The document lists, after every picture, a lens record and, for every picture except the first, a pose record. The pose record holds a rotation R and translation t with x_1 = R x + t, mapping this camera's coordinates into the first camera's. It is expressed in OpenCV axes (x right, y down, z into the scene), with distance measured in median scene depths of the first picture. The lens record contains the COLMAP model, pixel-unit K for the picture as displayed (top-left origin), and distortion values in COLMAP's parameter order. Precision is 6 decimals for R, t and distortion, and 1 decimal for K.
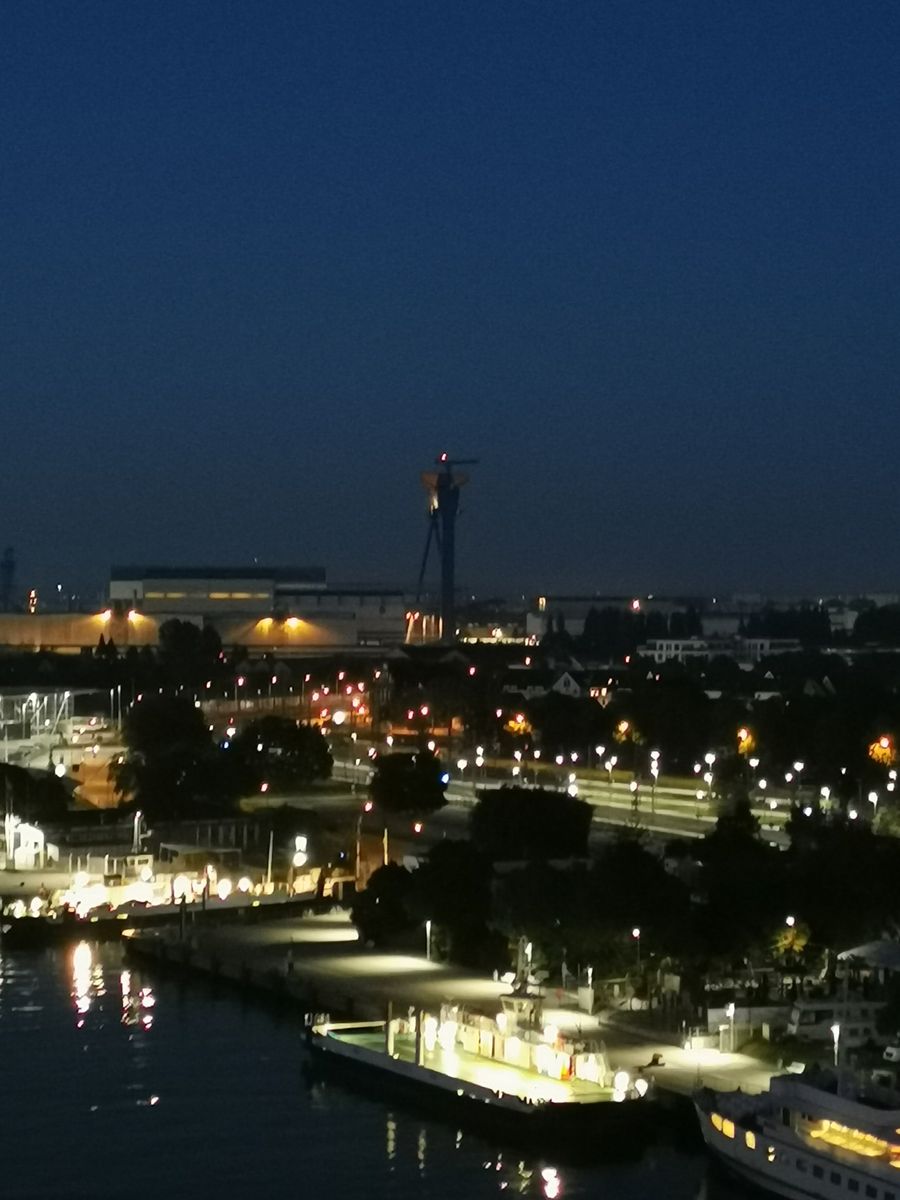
lens RADIAL K [[3050.9, 0, 450.0], [0, 3050.9, 600.0], [0, 0, 1]] dist [0.039525, -0.076872]
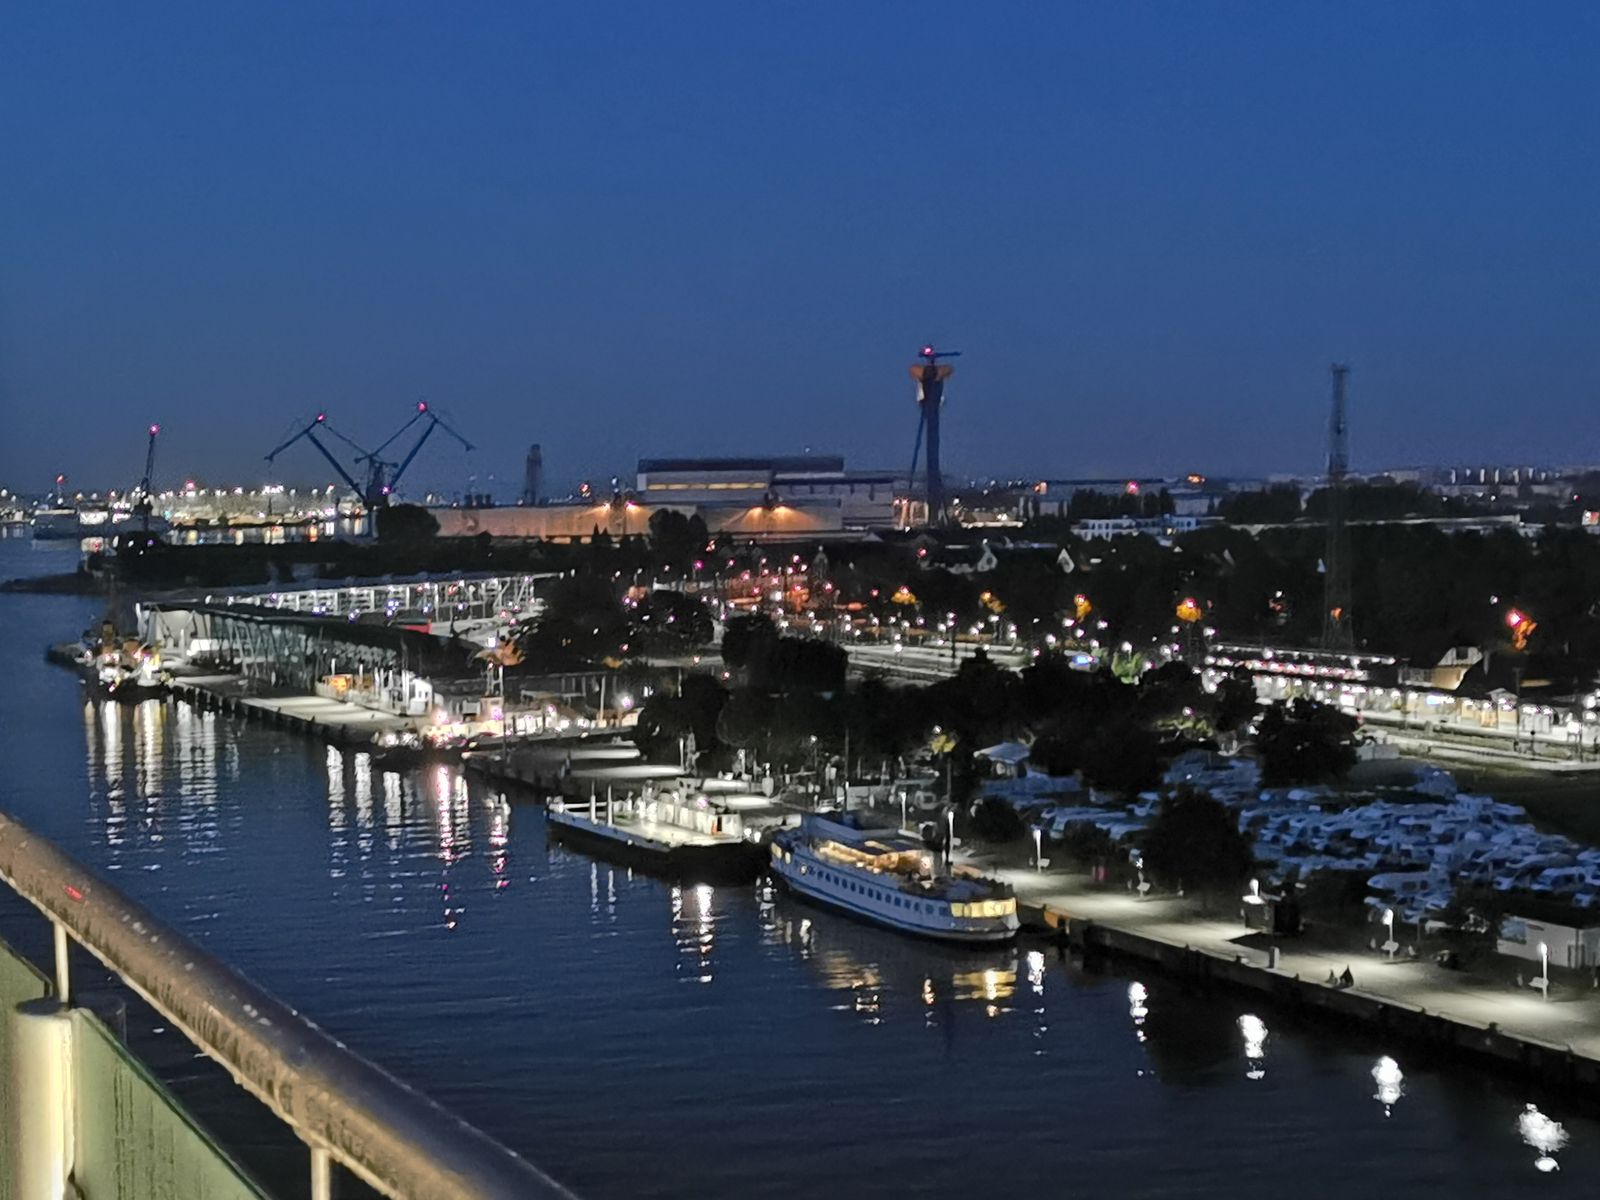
lens RADIAL K [[2900.1, 0, 800.0], [0, 2900.1, 600.0], [0, 0, 1]] dist [0.007974, 0.000149]
pose [[0.998701, -0.017492, -0.047867, 0.047821], [0.019332, 0.999081, 0.038264, 0.000396], [0.047154, -0.039140, 0.998121, -0.103506]]
